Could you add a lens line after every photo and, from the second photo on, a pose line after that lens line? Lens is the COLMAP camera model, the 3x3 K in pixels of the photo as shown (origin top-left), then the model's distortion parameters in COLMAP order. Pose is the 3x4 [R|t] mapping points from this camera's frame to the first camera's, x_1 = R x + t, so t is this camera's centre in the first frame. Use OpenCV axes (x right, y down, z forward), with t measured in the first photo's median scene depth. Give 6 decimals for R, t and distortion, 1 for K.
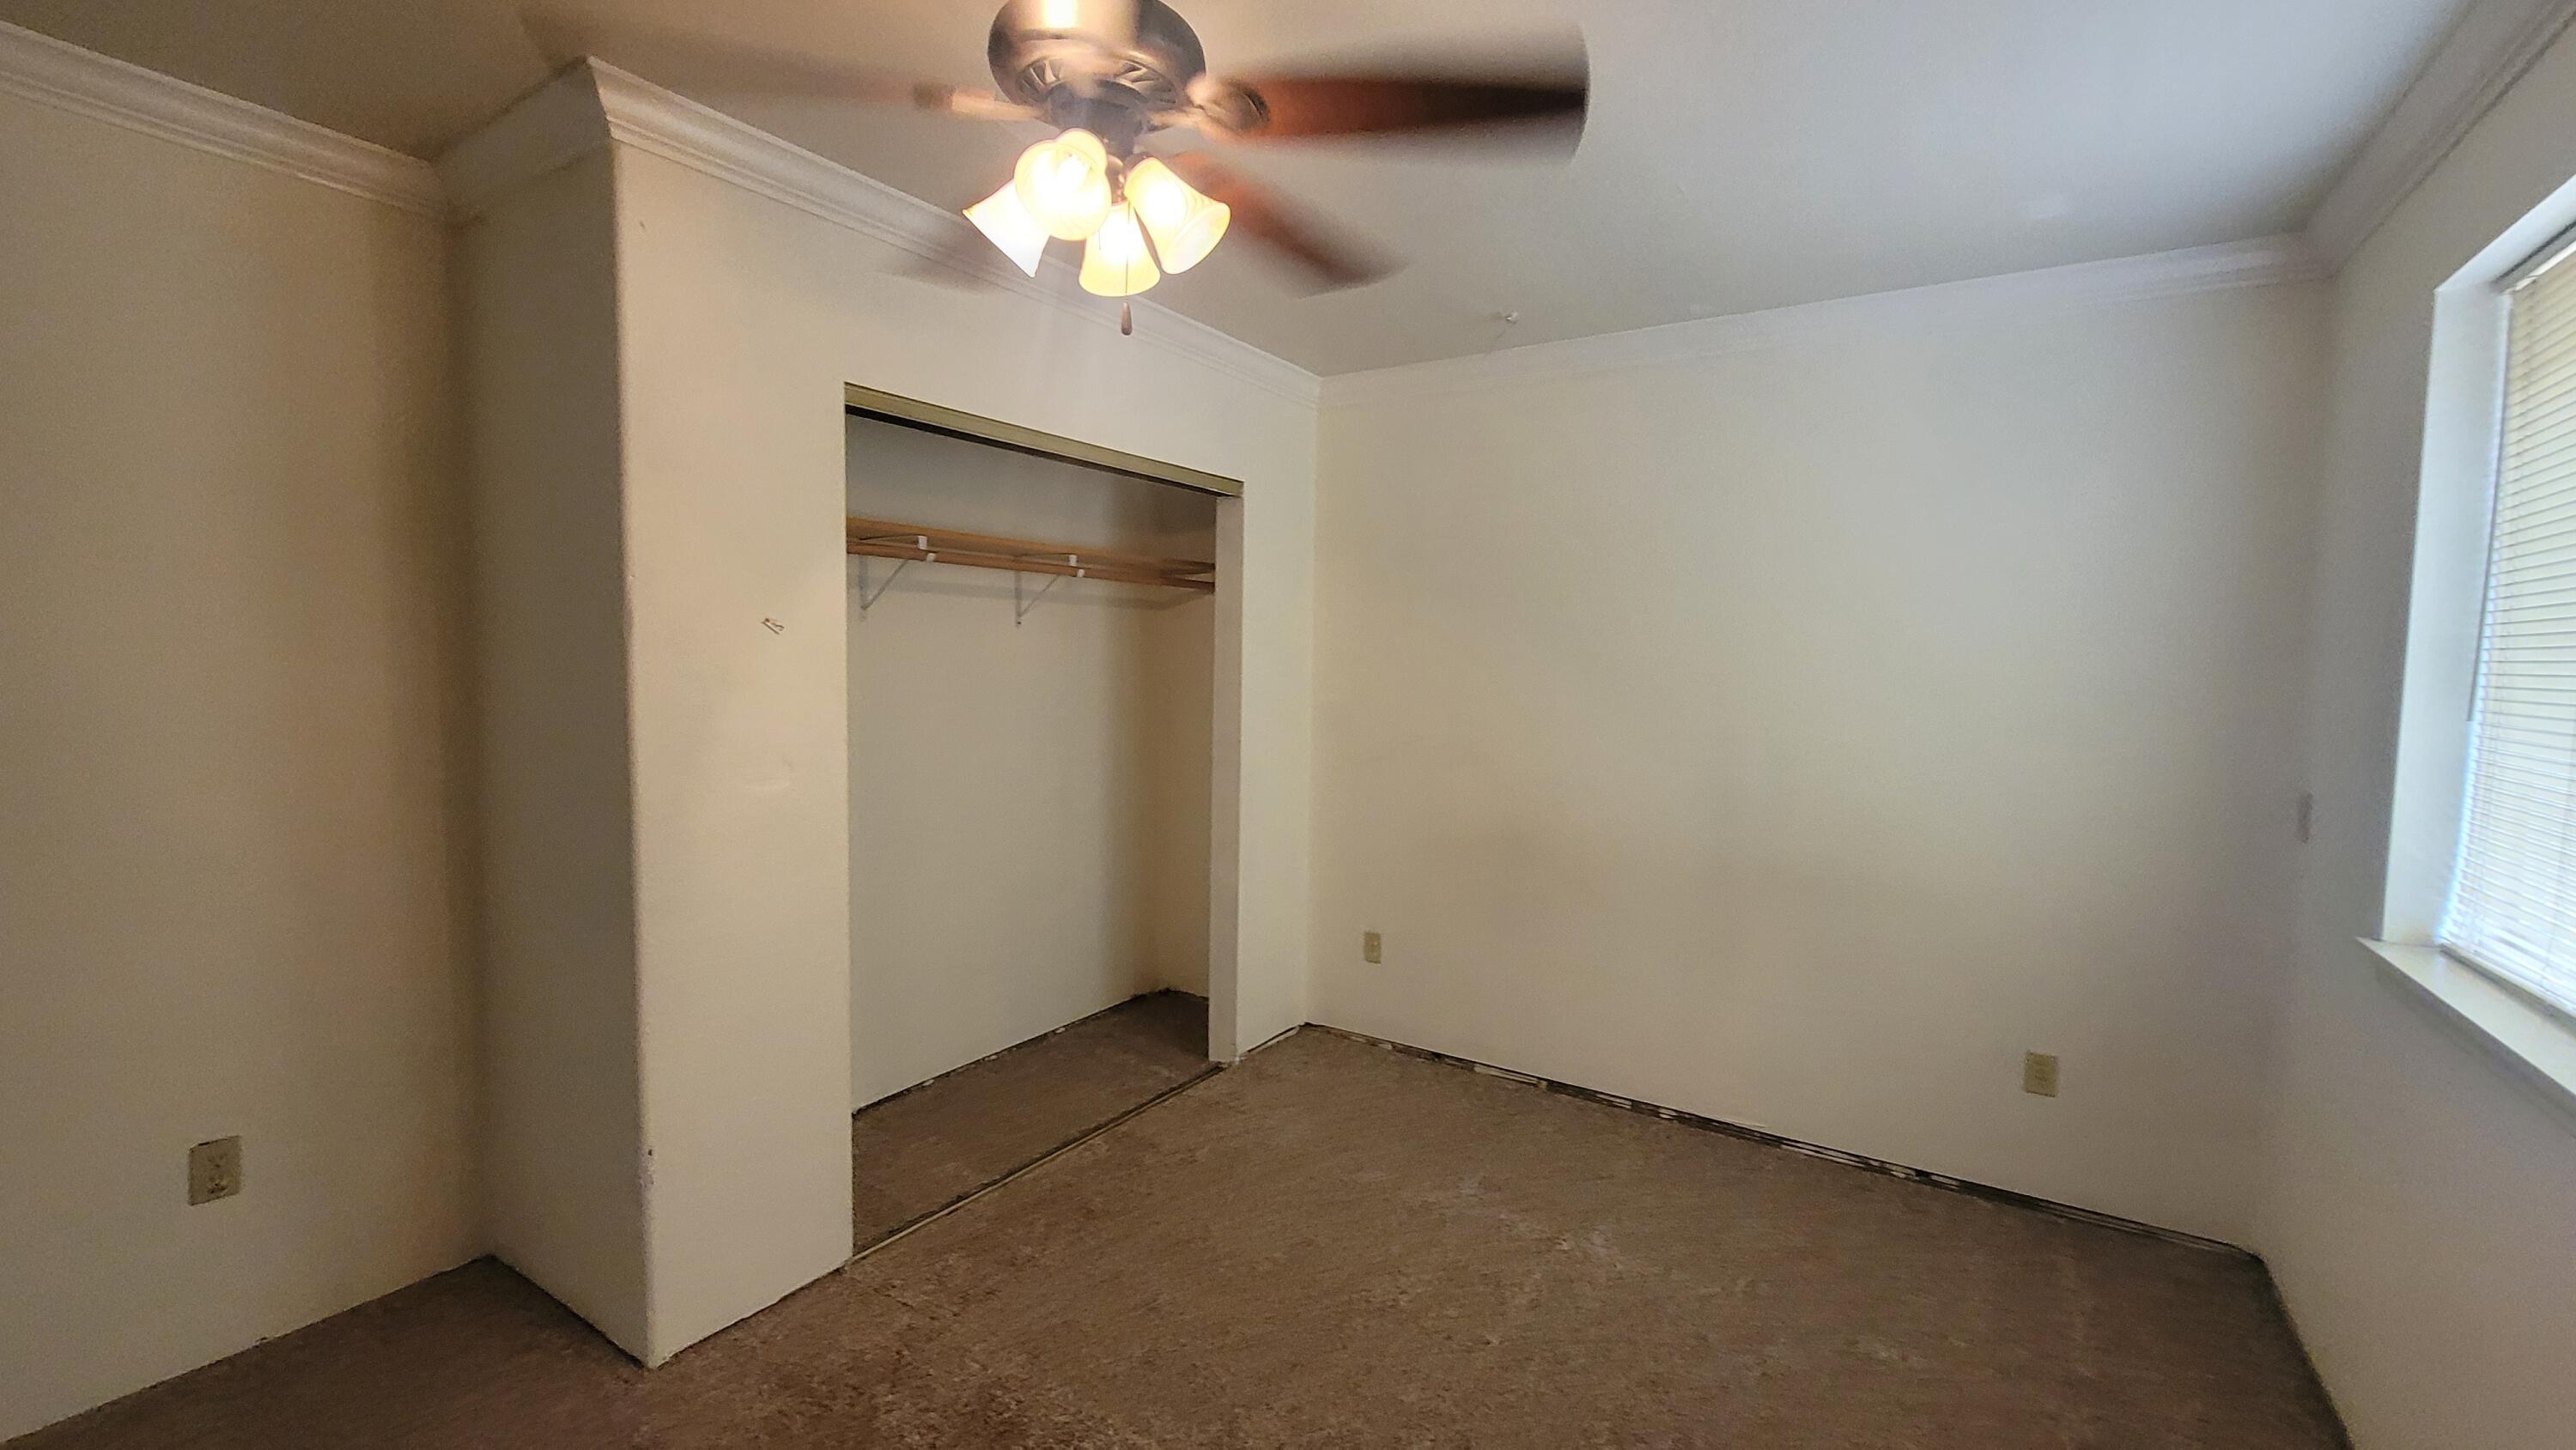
lens RADIAL K [[1045.6, 0, 1288.0], [0, 1045.6, 728.0], [0, 0, 1]] dist [-0.007540, 0.000757]
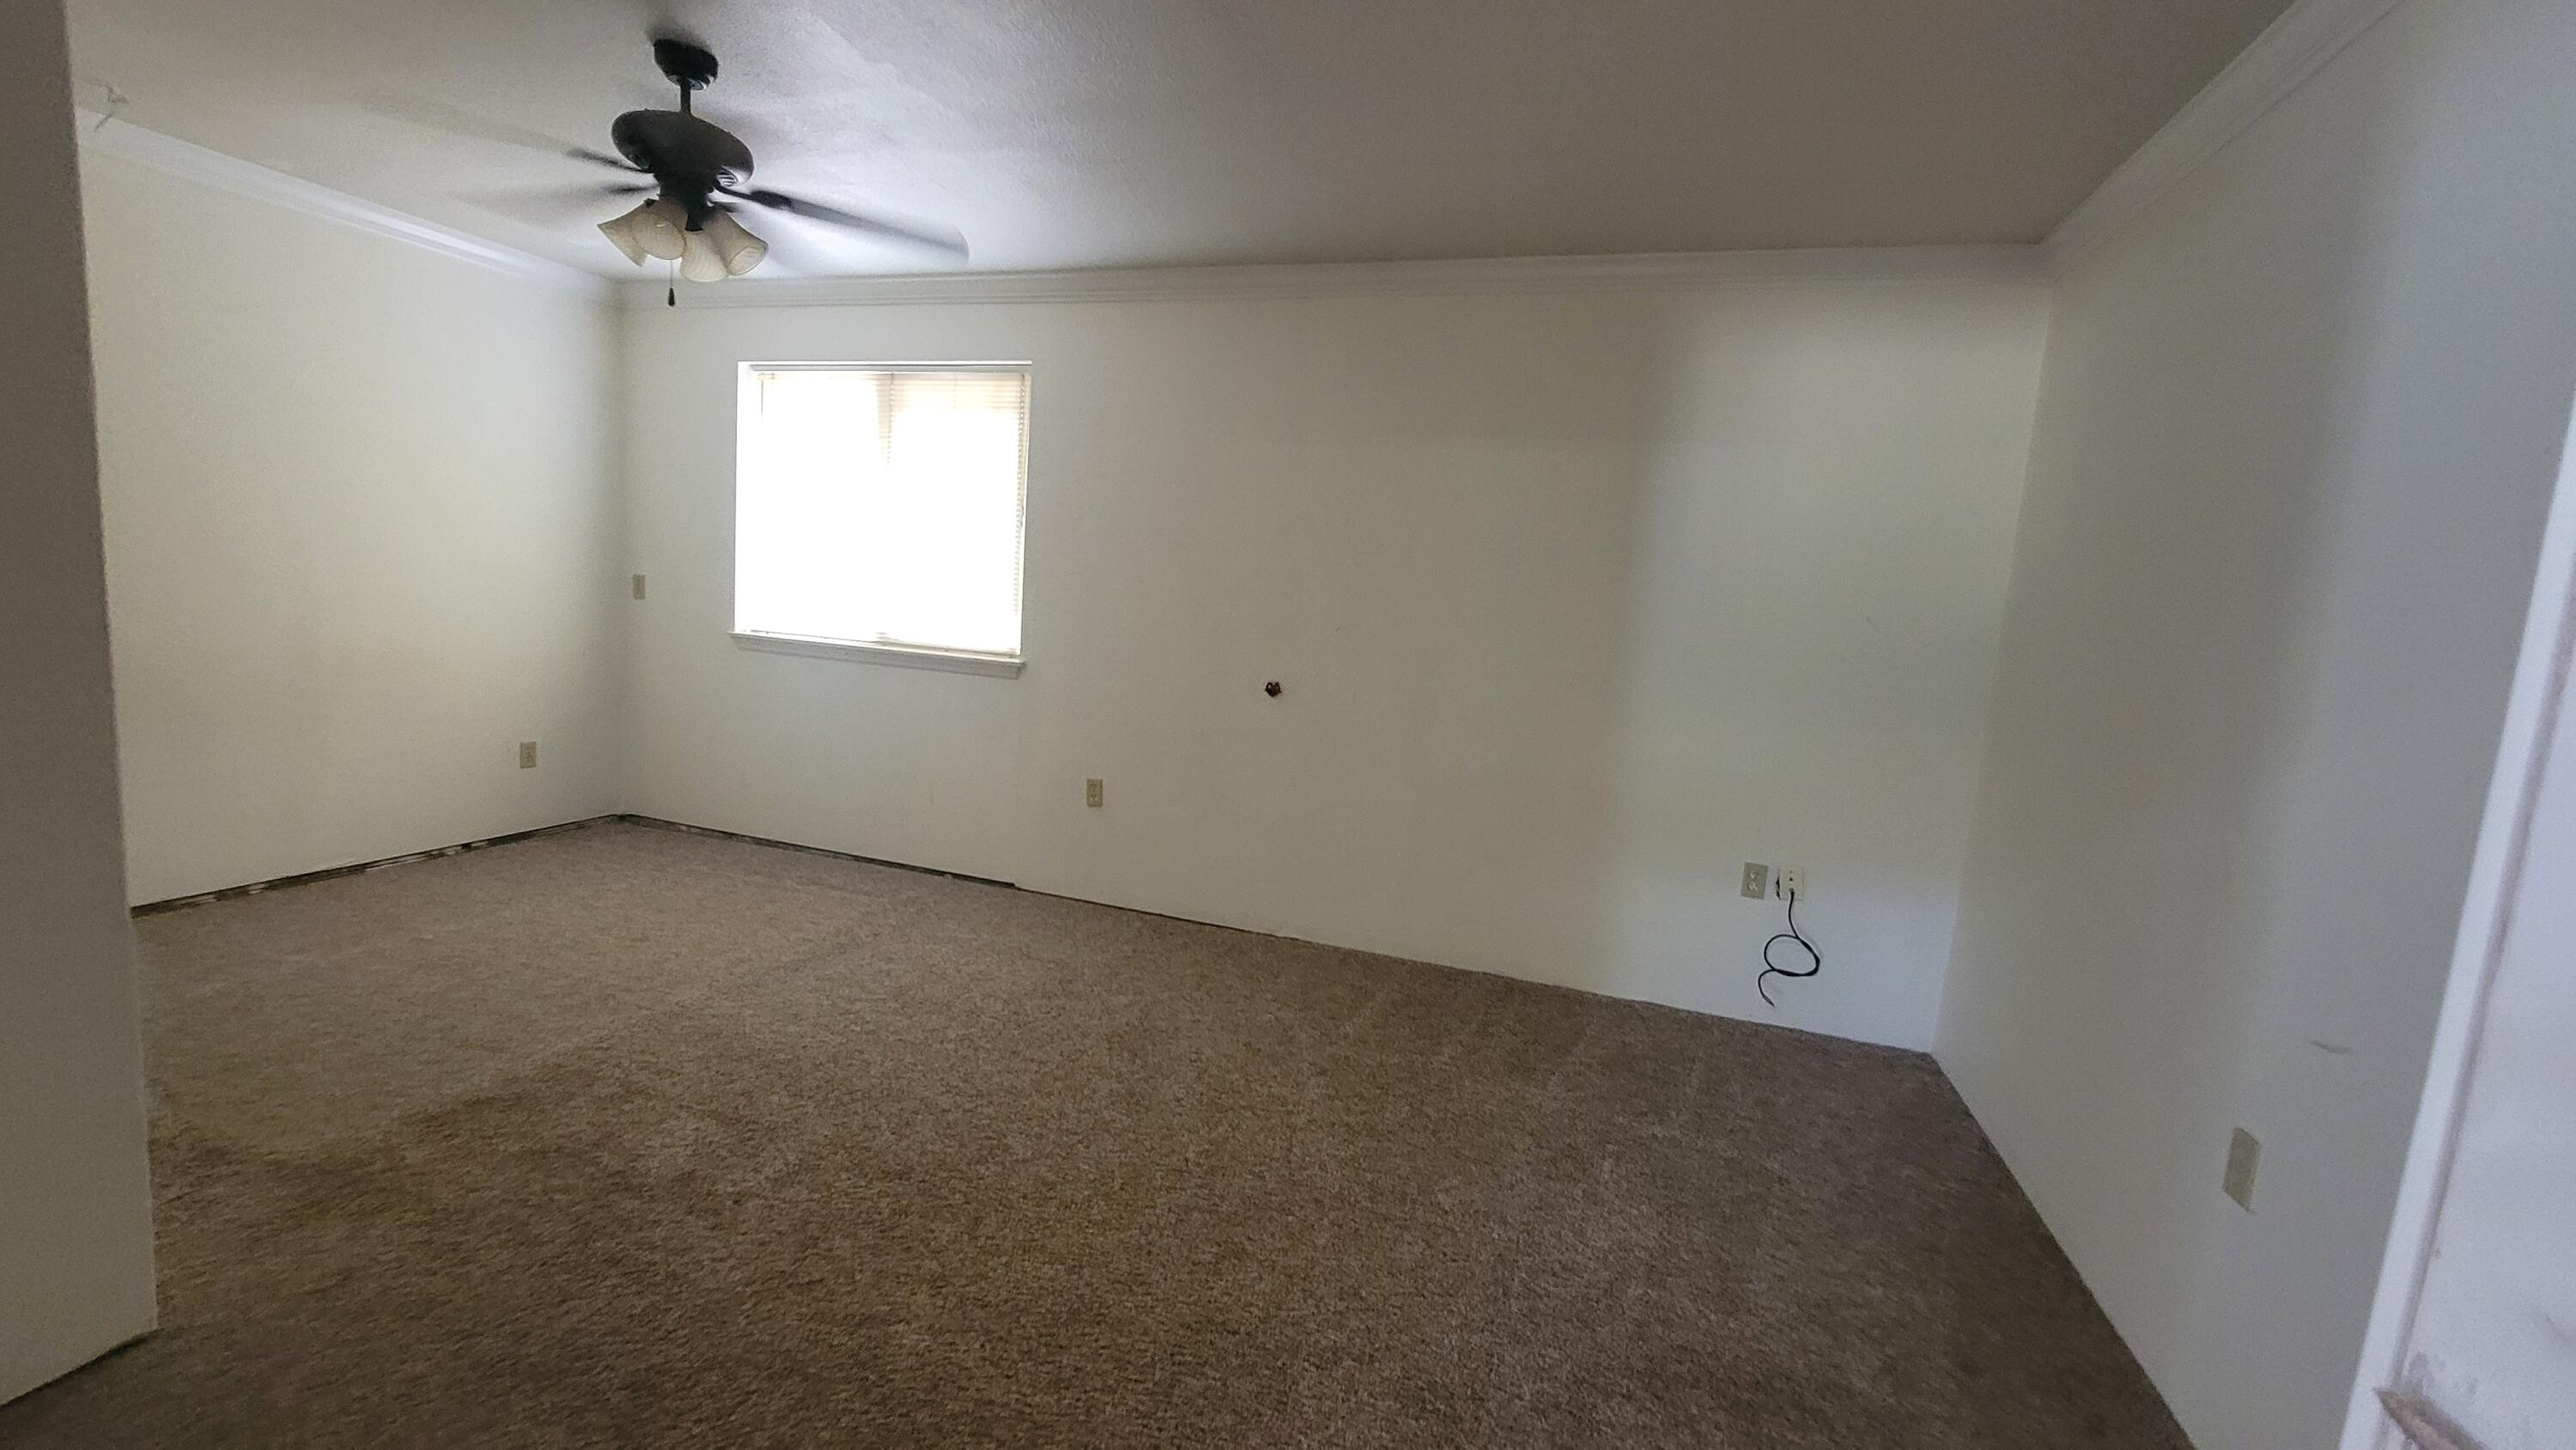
lens RADIAL K [[1045.6, 0, 1288.2], [0, 1045.6, 721.8], [0, 0, 1]] dist [-0.007540, 0.000757]
pose [[-0.253353, -0.158709, 0.954266, -1.020068], [-0.009952, 0.986825, 0.161482, 0.011379], [-0.967323, 0.031415, -0.251594, 0.241588]]
